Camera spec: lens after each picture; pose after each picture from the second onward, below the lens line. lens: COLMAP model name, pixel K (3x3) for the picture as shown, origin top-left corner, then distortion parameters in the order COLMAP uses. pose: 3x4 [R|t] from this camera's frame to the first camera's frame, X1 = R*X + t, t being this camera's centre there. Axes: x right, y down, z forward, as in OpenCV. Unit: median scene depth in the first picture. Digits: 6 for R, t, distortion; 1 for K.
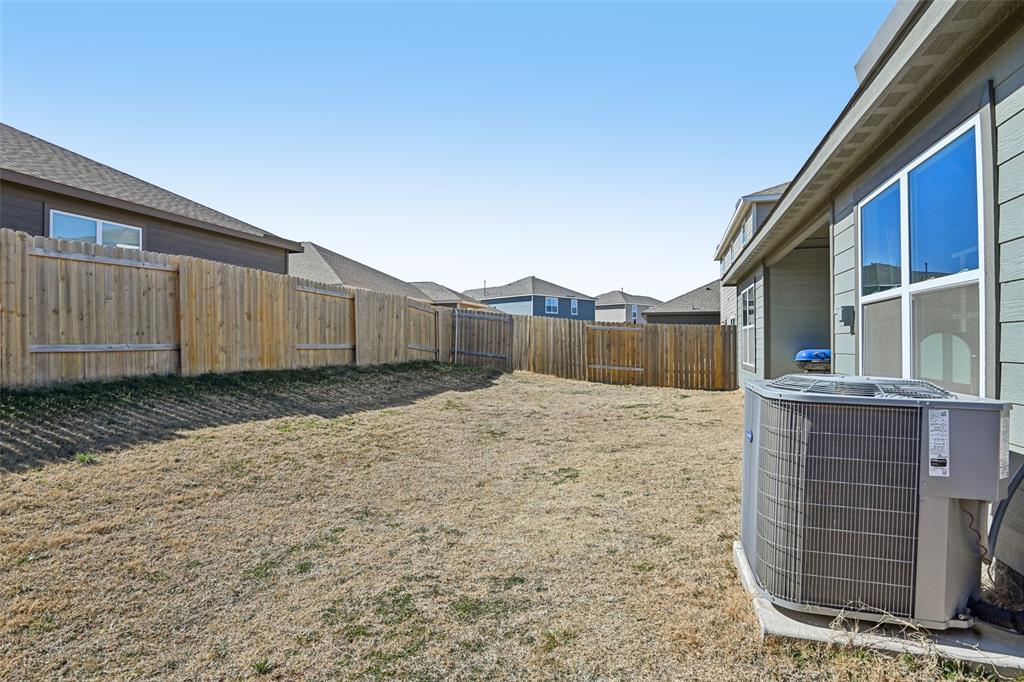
lens RADIAL K [[545.9, 0, 545.1], [0, 545.9, 352.9], [0, 0, 1]] dist [-0.027209, -0.000692]
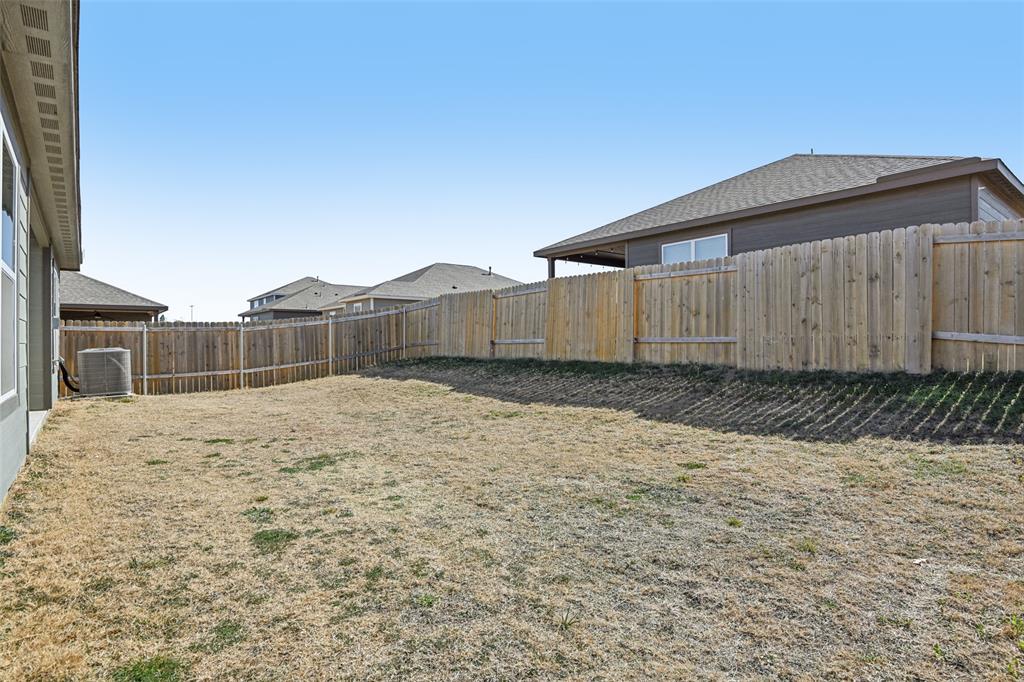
lens RADIAL K [[545.9, 0, 513.4], [0, 545.9, 342.4], [0, 0, 1]] dist [-0.027209, -0.000692]
pose [[-0.610567, 0.007756, -0.791926, 0.429107], [-0.002995, 0.999922, 0.012102, -0.017530], [0.791959, 0.009761, -0.610497, 1.368961]]
